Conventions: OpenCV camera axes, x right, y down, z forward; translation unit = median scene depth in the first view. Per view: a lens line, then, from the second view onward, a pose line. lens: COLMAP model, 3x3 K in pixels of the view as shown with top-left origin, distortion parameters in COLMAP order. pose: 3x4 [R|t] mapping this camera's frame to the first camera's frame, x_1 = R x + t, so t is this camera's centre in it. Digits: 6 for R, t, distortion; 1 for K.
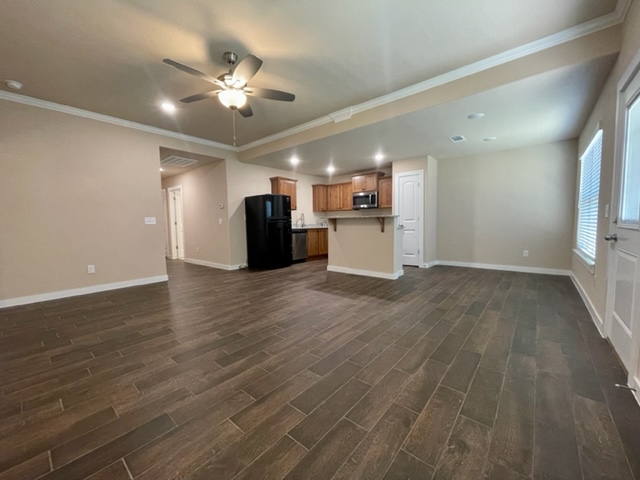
lens RADIAL K [[258.5, 0, 320.0], [0, 258.5, 240.0], [0, 0, 1]] dist [0.000673, 0.000049]
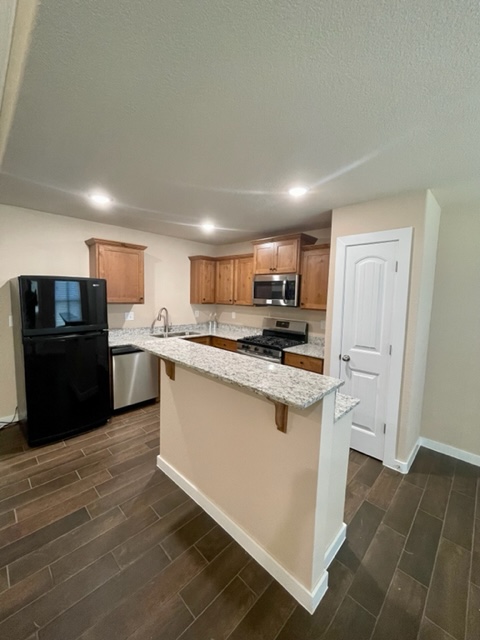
lens RADIAL K [[258.5, 0, 240.0], [0, 258.5, 320.0], [0, 0, 1]] dist [0.000673, 0.000049]
pose [[0.996685, 0.047561, -0.066007, 0.142874], [-0.045211, 0.998305, 0.036653, -0.111815], [0.067638, -0.033547, 0.997146, 0.484214]]
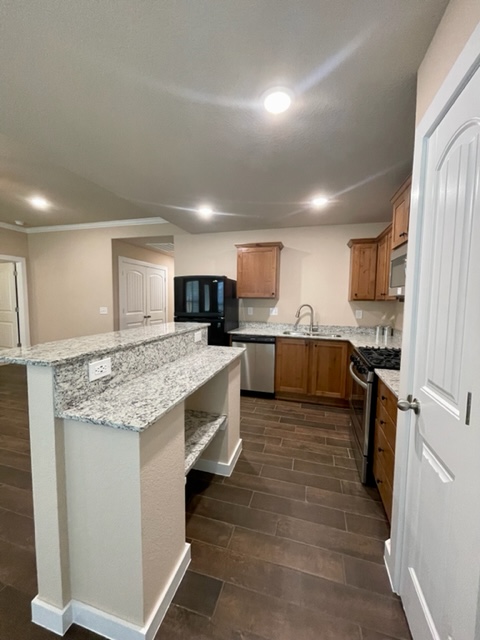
lens RADIAL K [[258.5, 0, 240.0], [0, 258.5, 320.0], [0, 0, 1]] dist [0.000673, 0.000049]
pose [[0.408596, 0.102968, -0.906889, 0.373757], [-0.078383, 0.993904, 0.077533, -0.108816], [0.909343, 0.039405, 0.414176, 0.712642]]
